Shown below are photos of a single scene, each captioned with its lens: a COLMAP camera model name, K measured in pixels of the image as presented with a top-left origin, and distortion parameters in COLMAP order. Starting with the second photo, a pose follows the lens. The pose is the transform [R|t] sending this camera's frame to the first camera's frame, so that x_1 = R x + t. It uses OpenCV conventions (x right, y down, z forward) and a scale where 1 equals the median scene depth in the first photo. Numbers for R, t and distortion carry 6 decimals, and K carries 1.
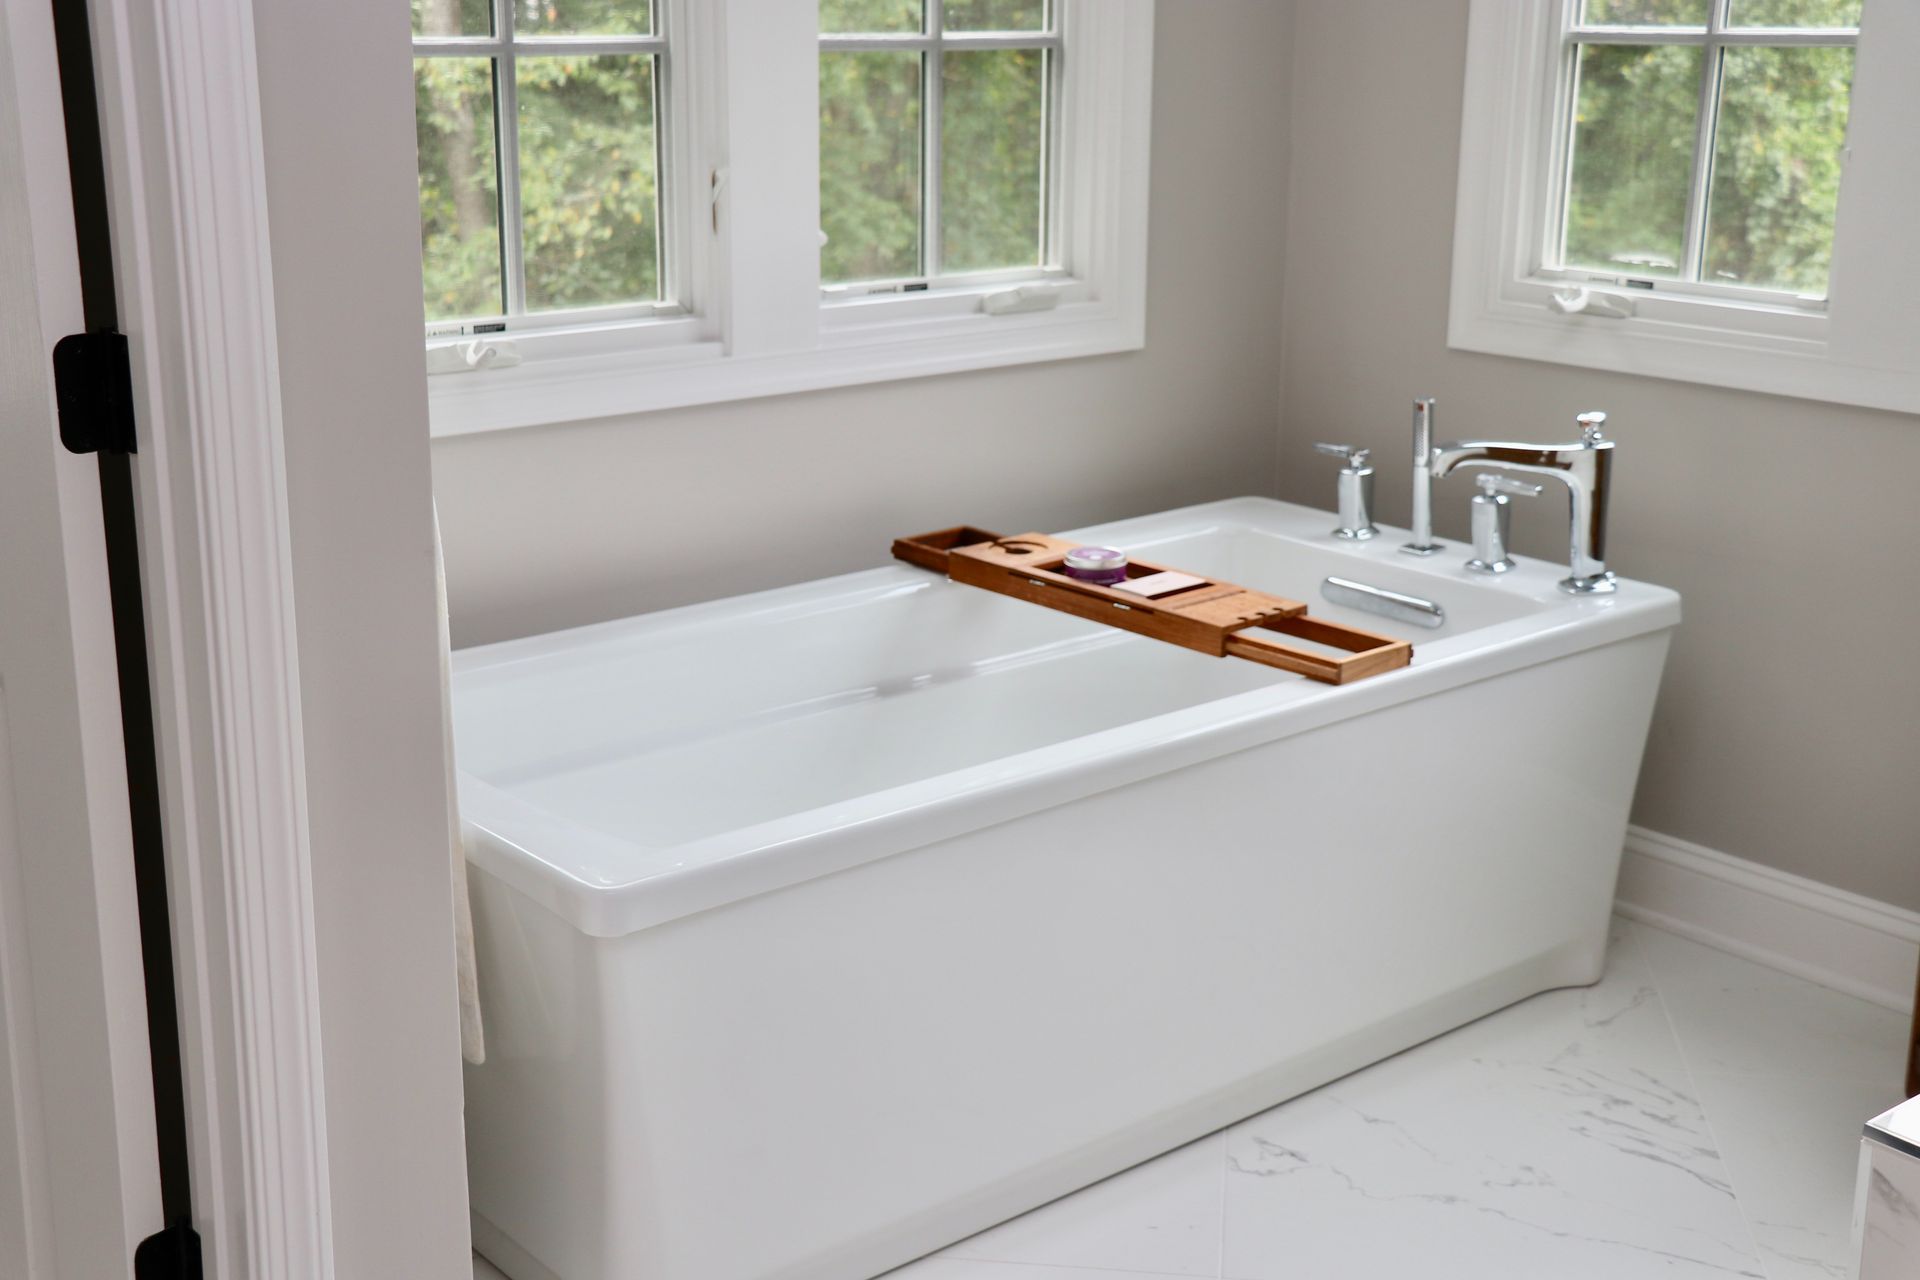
lens RADIAL K [[2367.5, 0, 954.7], [0, 2367.5, 626.4], [0, 0, 1]] dist [0.005876, 0.000000]
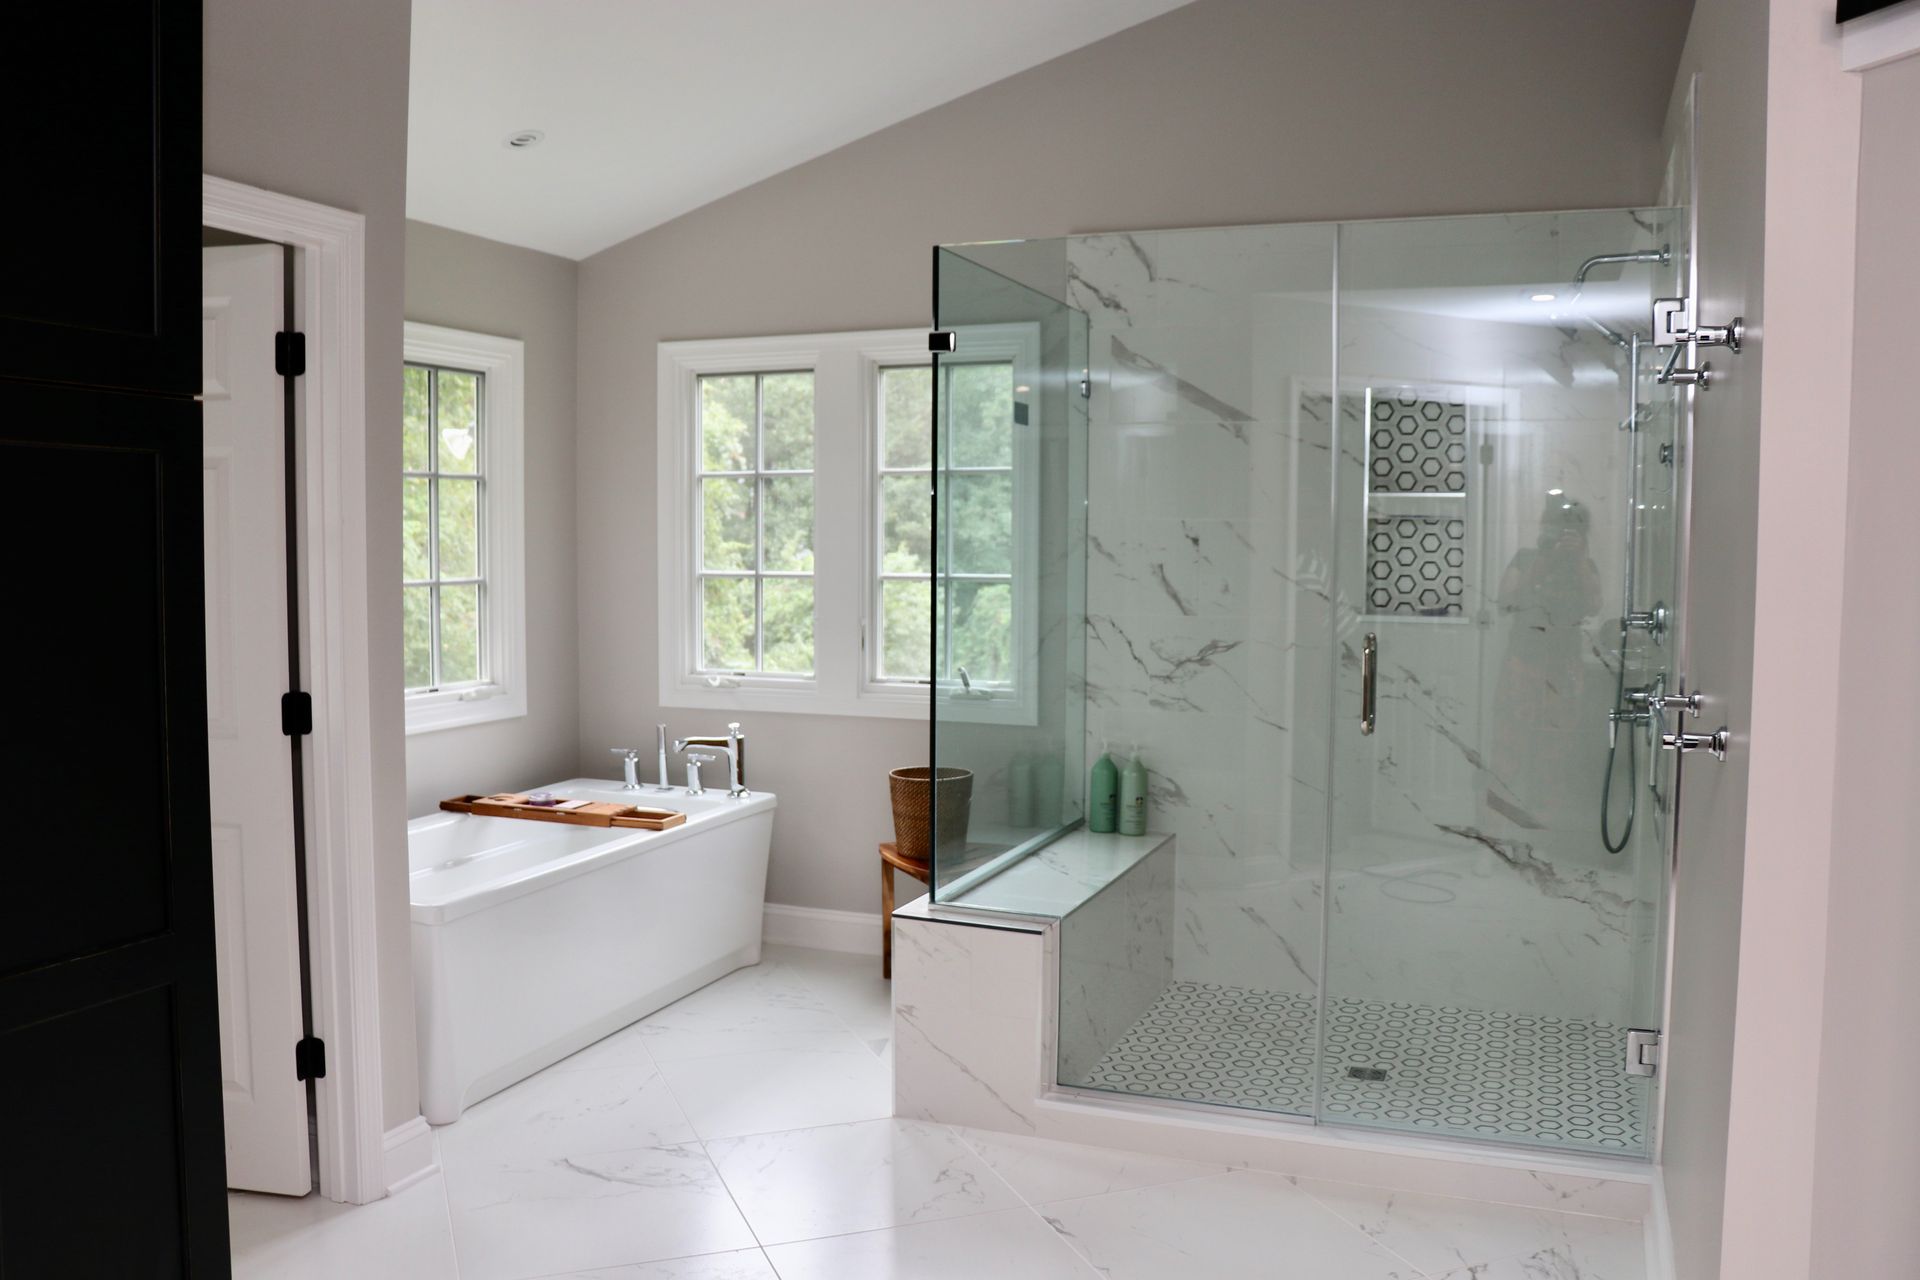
lens RADIAL K [[1546.1, 0, 960.8], [0, 1546.1, 641.5], [0, 0, 1]] dist [0.003816, 0.001612]
pose [[0.873461, -0.037156, 0.485474, -0.291963], [0.132182, 0.977733, -0.162989, 0.115406], [-0.468608, 0.206535, 0.858924, -0.492286]]
